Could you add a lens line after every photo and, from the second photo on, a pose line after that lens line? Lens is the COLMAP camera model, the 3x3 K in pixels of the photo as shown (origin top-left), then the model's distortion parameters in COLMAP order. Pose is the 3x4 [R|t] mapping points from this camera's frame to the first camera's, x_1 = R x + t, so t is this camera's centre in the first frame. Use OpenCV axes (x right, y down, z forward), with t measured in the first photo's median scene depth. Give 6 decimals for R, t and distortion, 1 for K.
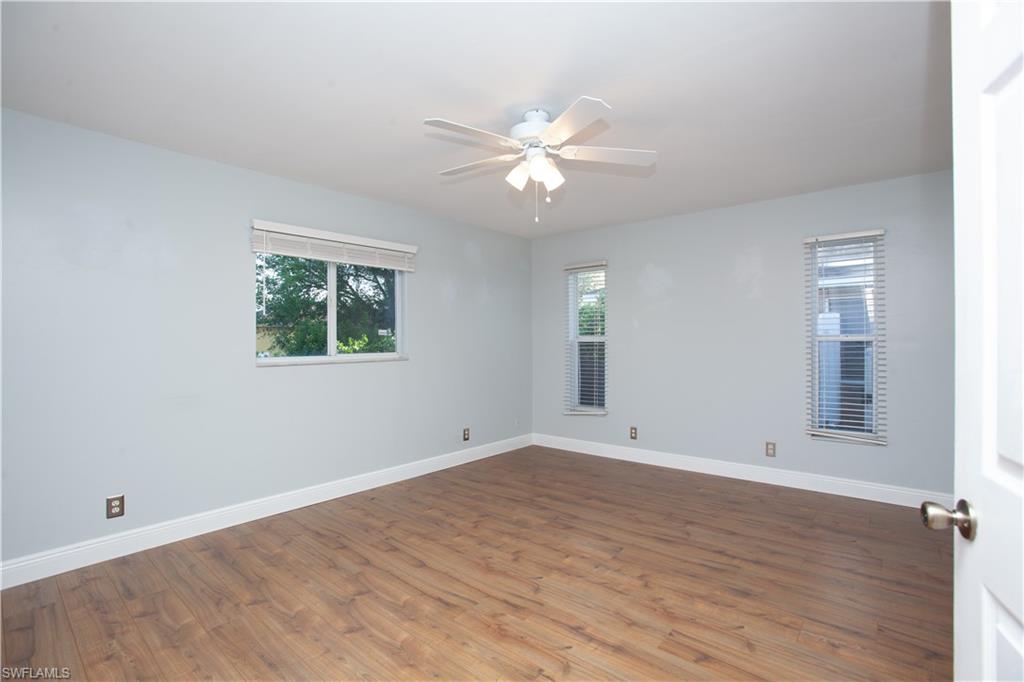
lens RADIAL K [[464.3, 0, 510.9], [0, 464.3, 337.5], [0, 0, 1]] dist [-0.050451, 0.007579]
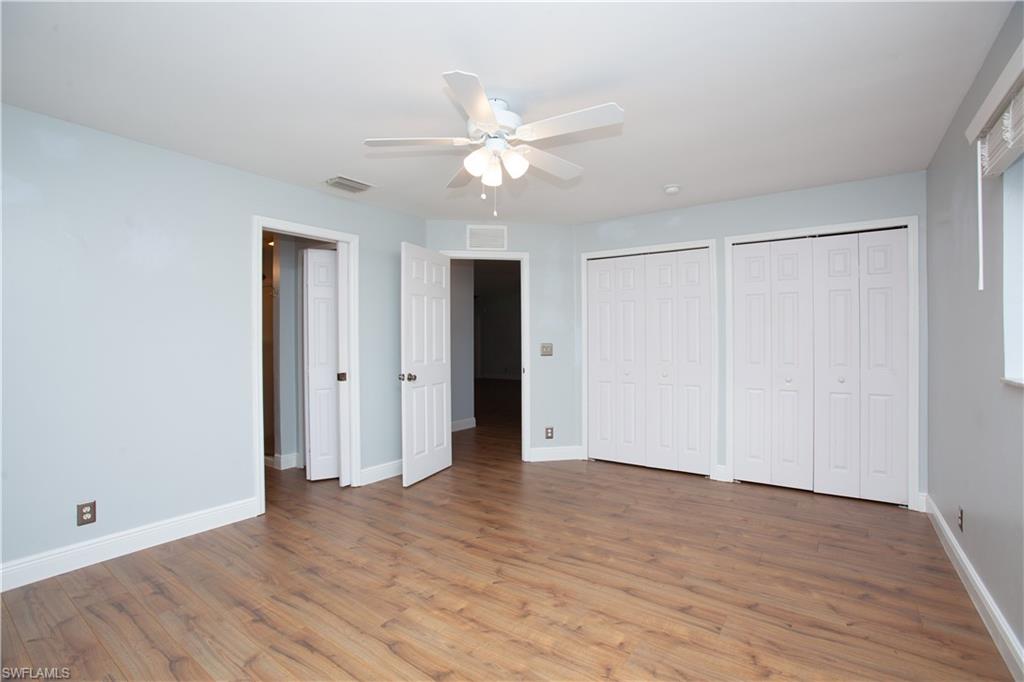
lens RADIAL K [[464.3, 0, 513.9], [0, 464.3, 340.2], [0, 0, 1]] dist [-0.050451, 0.007579]
pose [[-0.995870, 0.009982, -0.090236, 0.108963], [0.010307, 0.999942, -0.003128, 0.010449], [0.090199, -0.004045, -0.995916, 1.999670]]
